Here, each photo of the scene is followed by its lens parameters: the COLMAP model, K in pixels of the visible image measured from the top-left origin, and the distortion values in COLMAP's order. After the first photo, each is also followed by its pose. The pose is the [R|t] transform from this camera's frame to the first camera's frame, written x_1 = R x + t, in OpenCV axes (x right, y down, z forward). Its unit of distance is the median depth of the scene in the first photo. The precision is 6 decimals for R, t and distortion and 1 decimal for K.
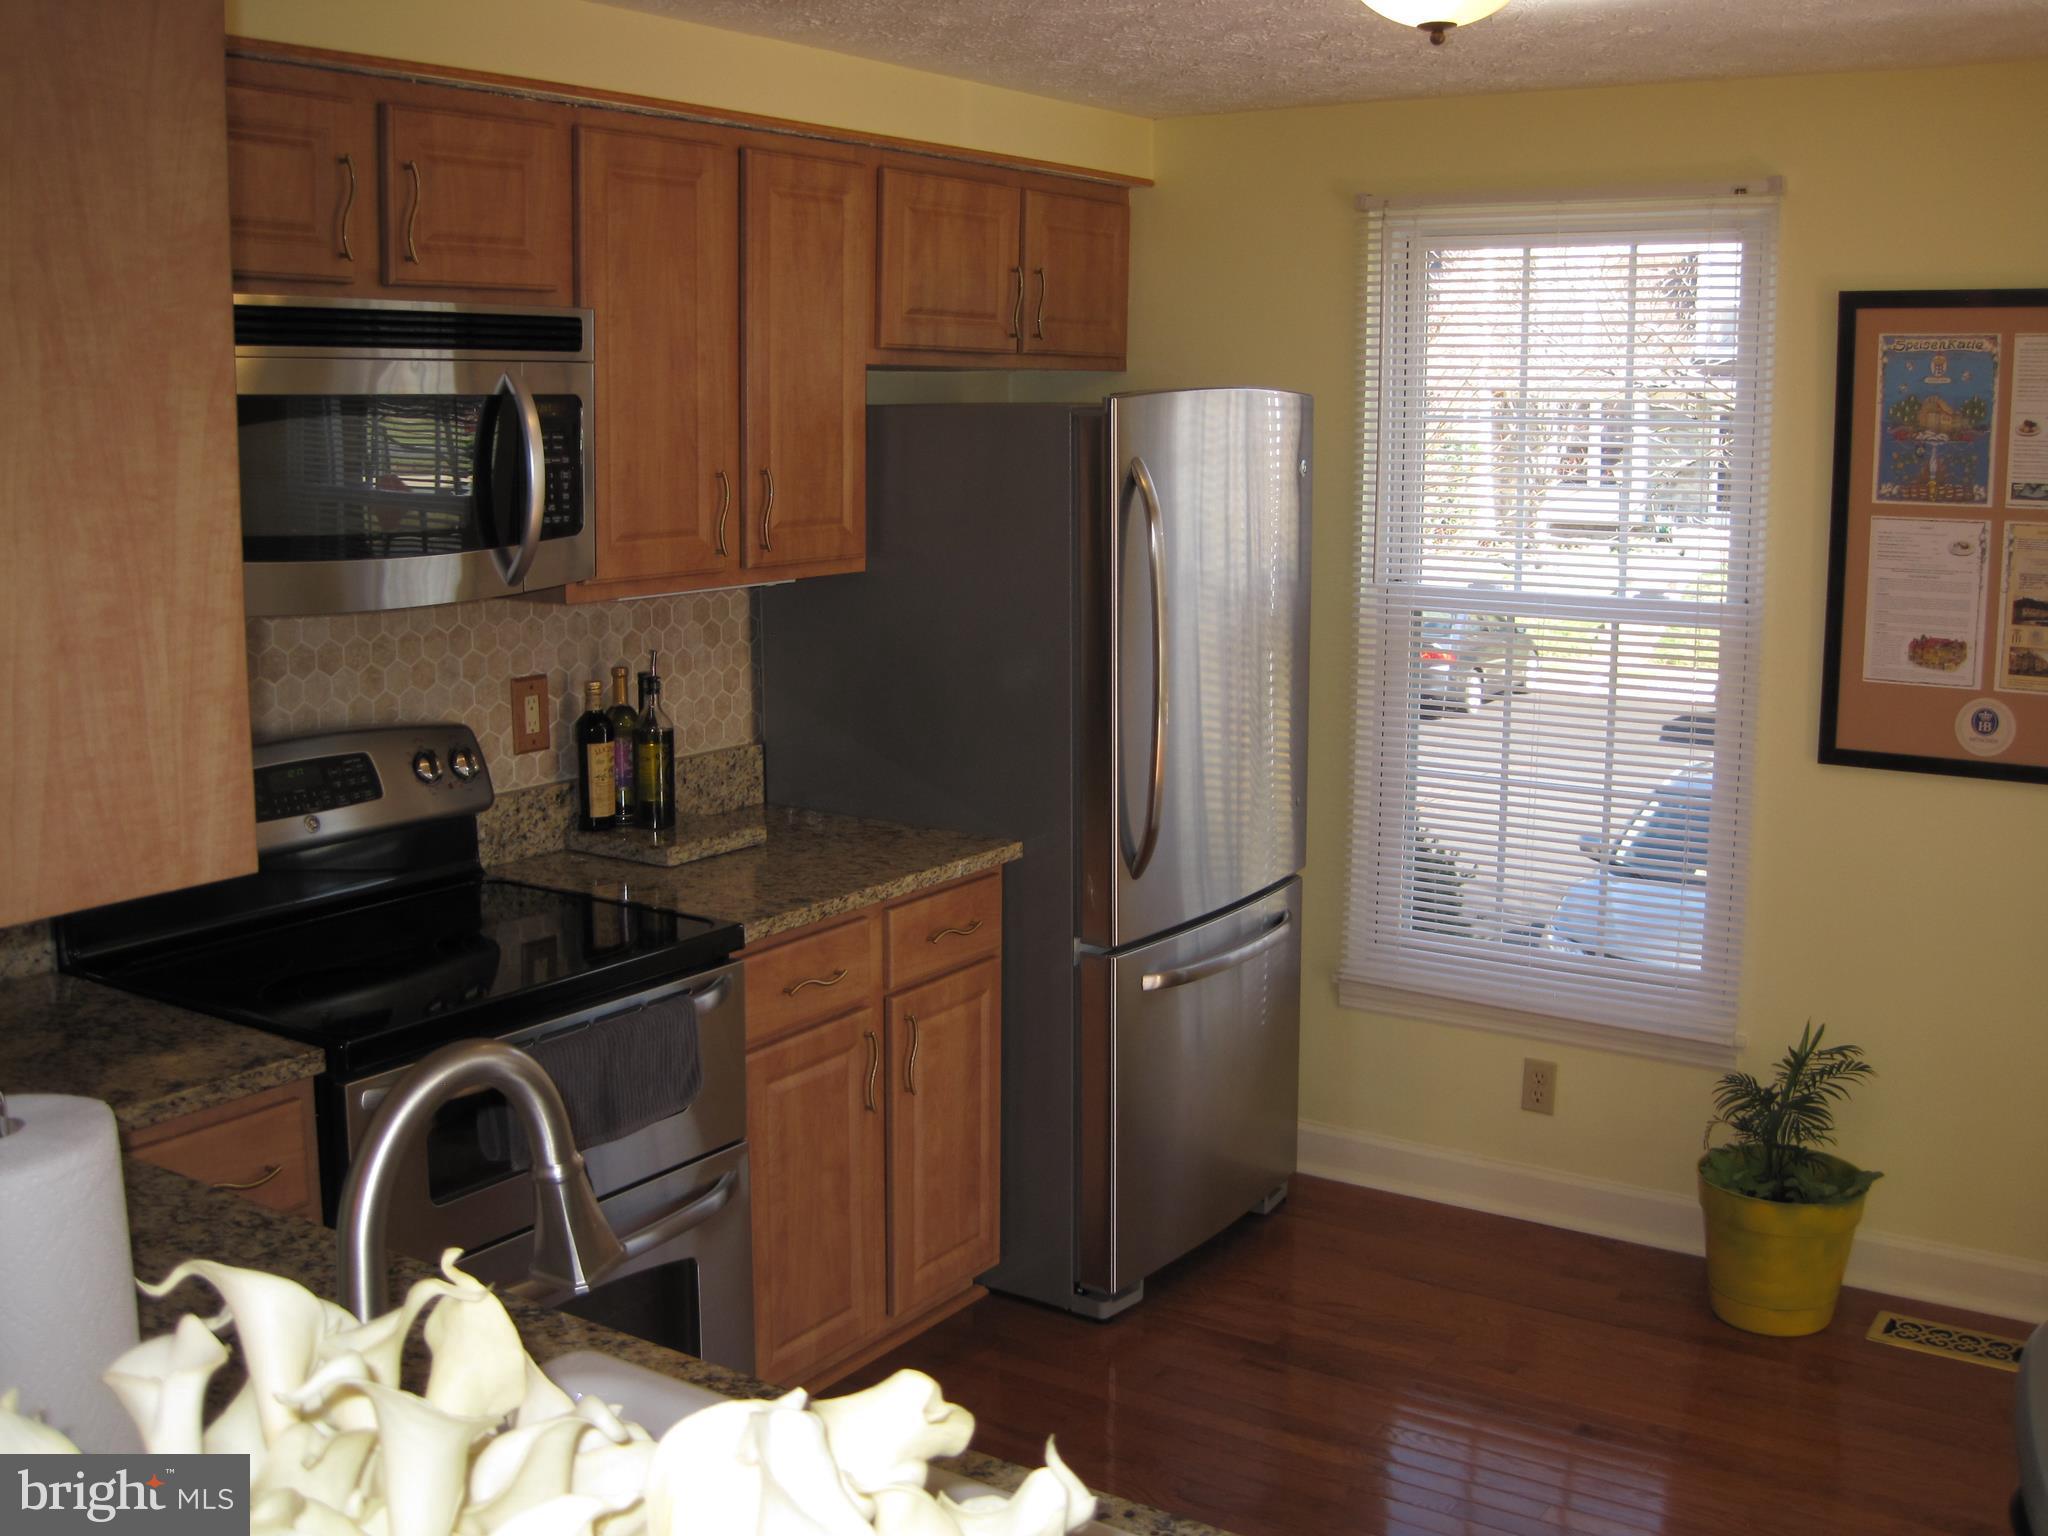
lens RADIAL K [[2149.0, 0, 938.4], [0, 2149.0, 770.0], [0, 0, 1]] dist [-0.113833, -0.181376]
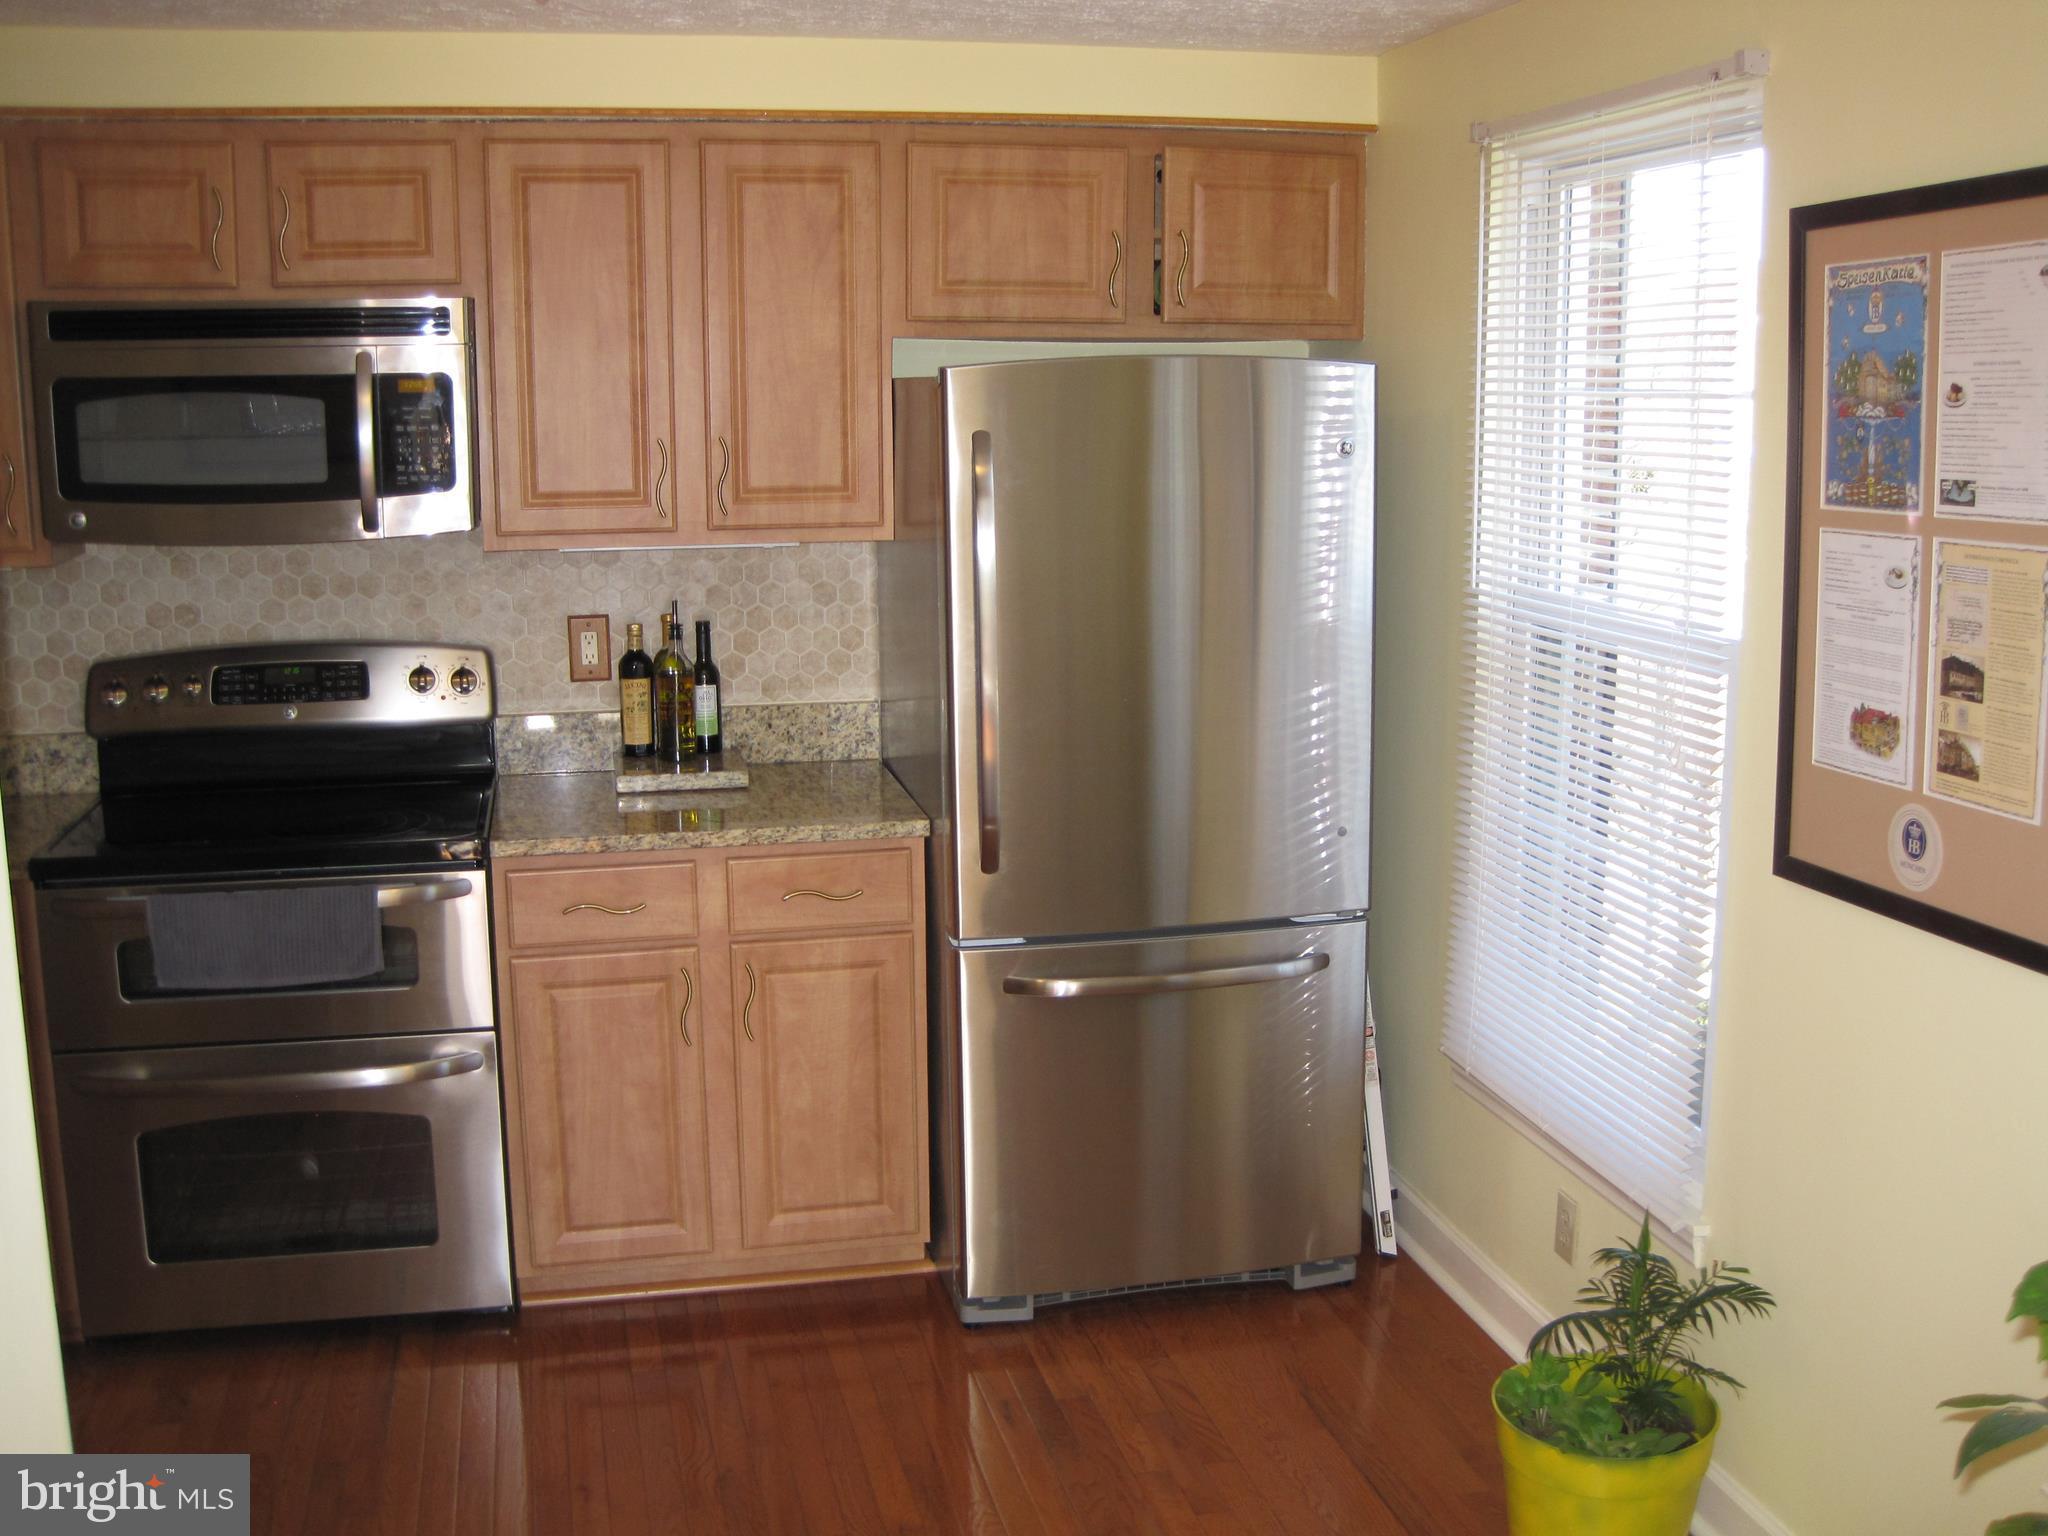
lens RADIAL K [[2134.9, 0, 1023.0], [0, 2134.9, 792.8], [0, 0, 1]] dist [-0.169837, 0.130673]
pose [[0.741148, 0.128204, -0.658987, 0.738060], [-0.112556, 0.991432, 0.066290, -0.050444], [0.661839, 0.025042, 0.749227, 0.301806]]
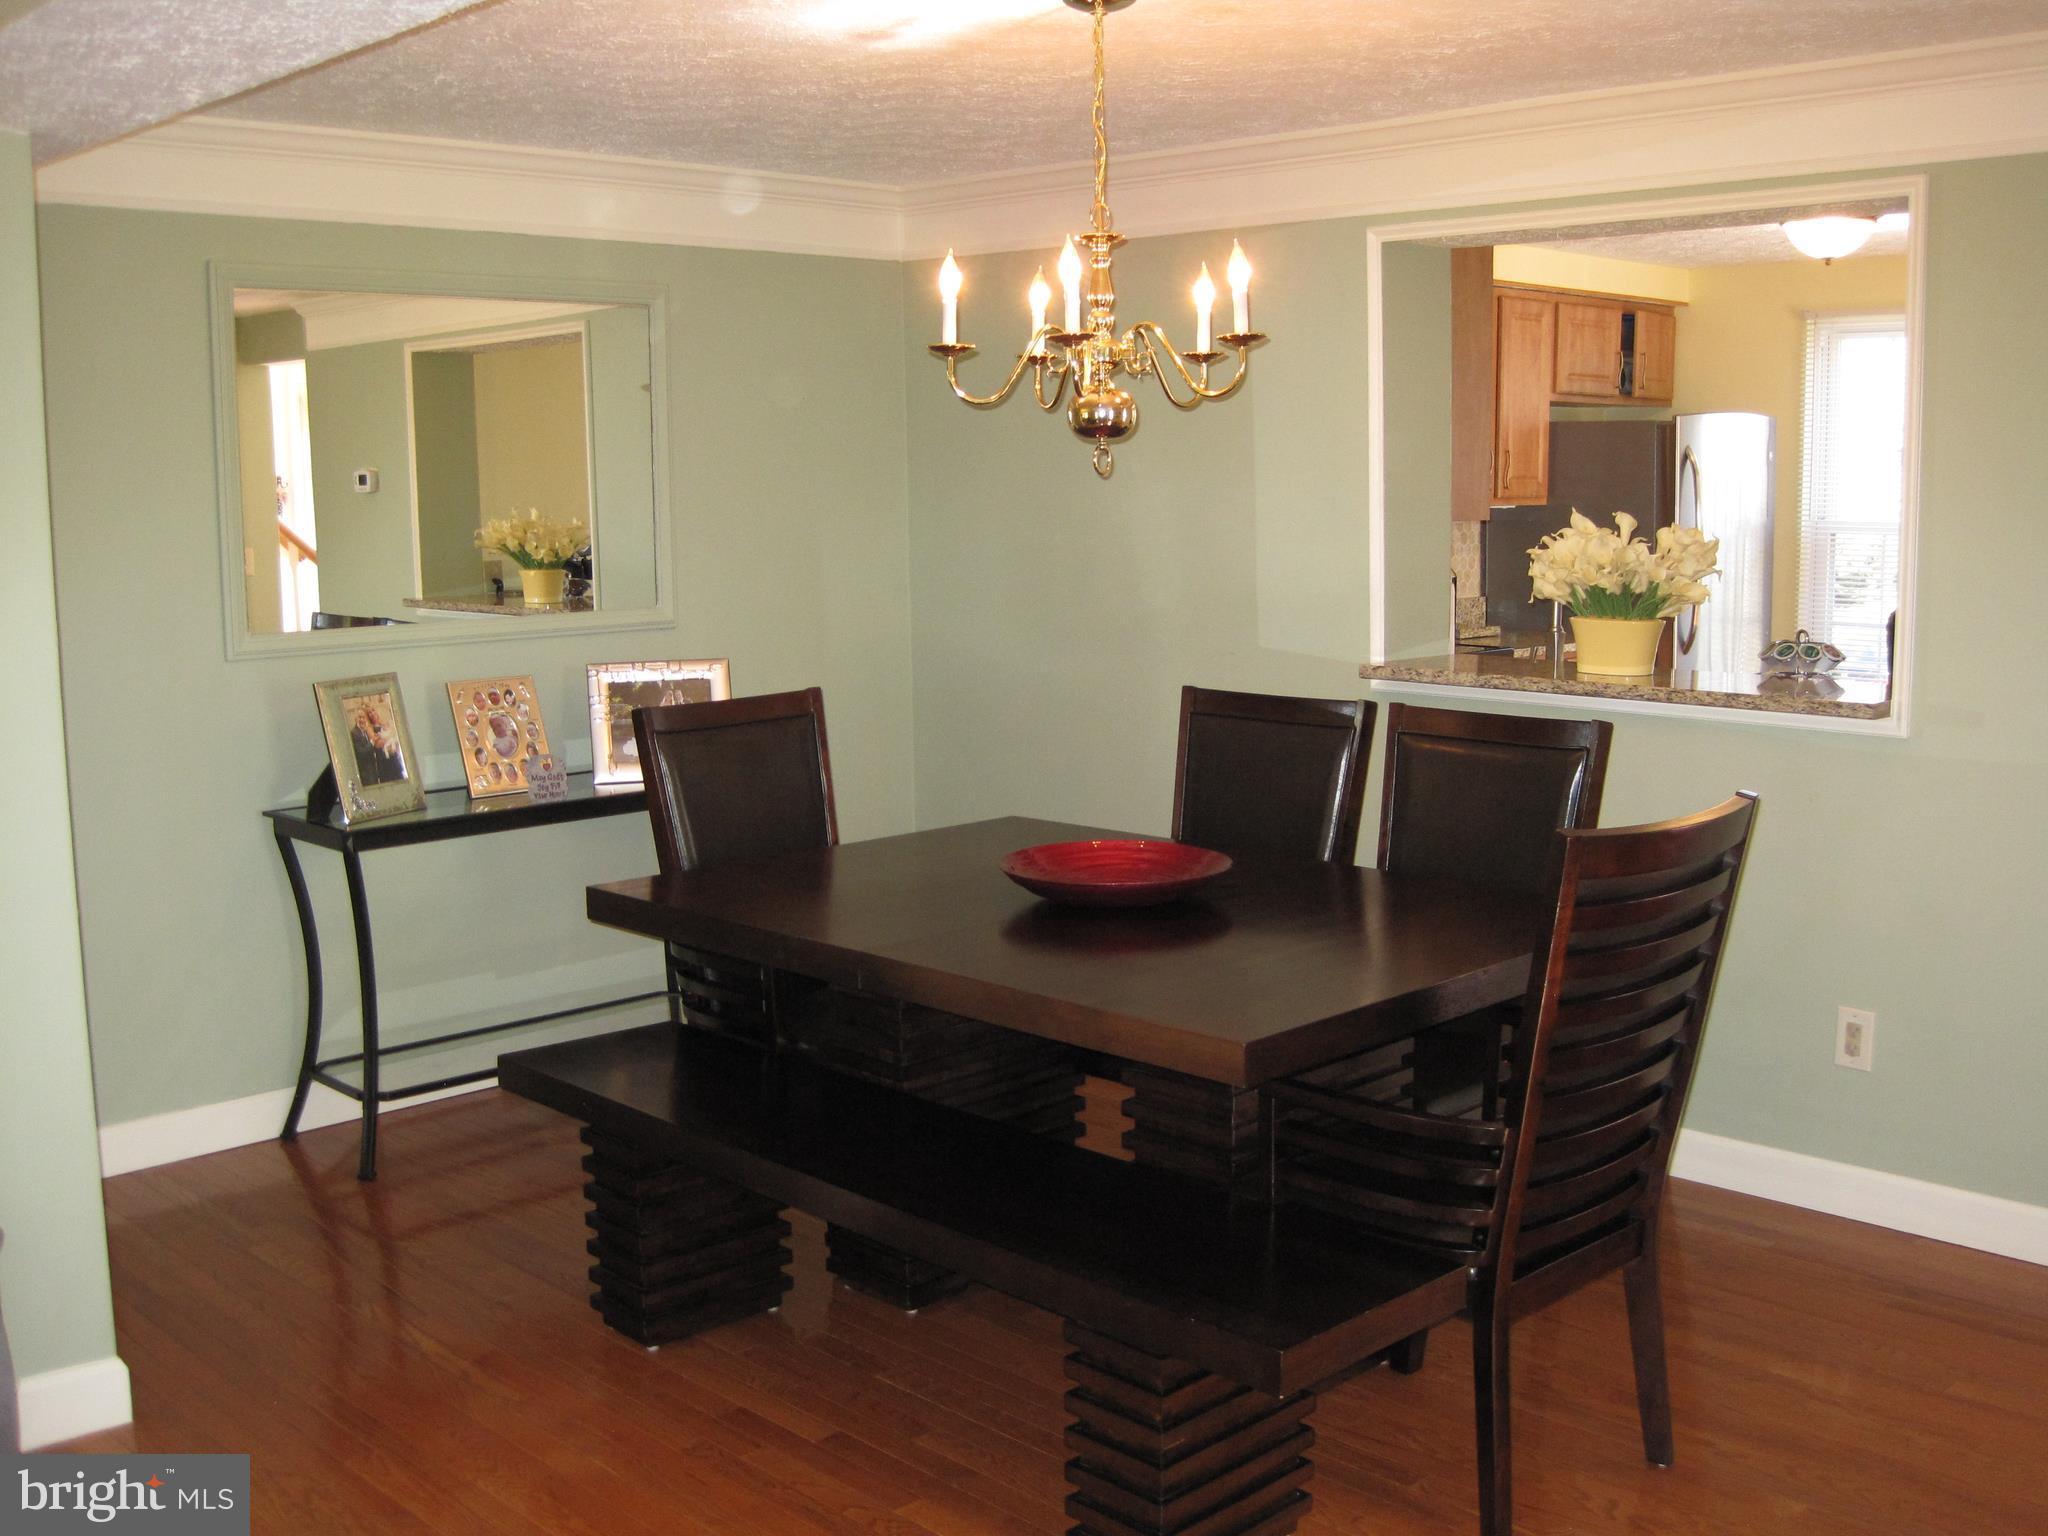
lens RADIAL K [[2102.0, 0, 1024.0], [0, 2102.0, 768.0], [0, 0, 1]] dist [-0.180816, 0.147254]
pose [[0.983738, 0.020738, -0.178408, -0.171629], [-0.025316, 0.999405, -0.023424, 0.219409], [0.177816, 0.027560, 0.983678, -1.018110]]
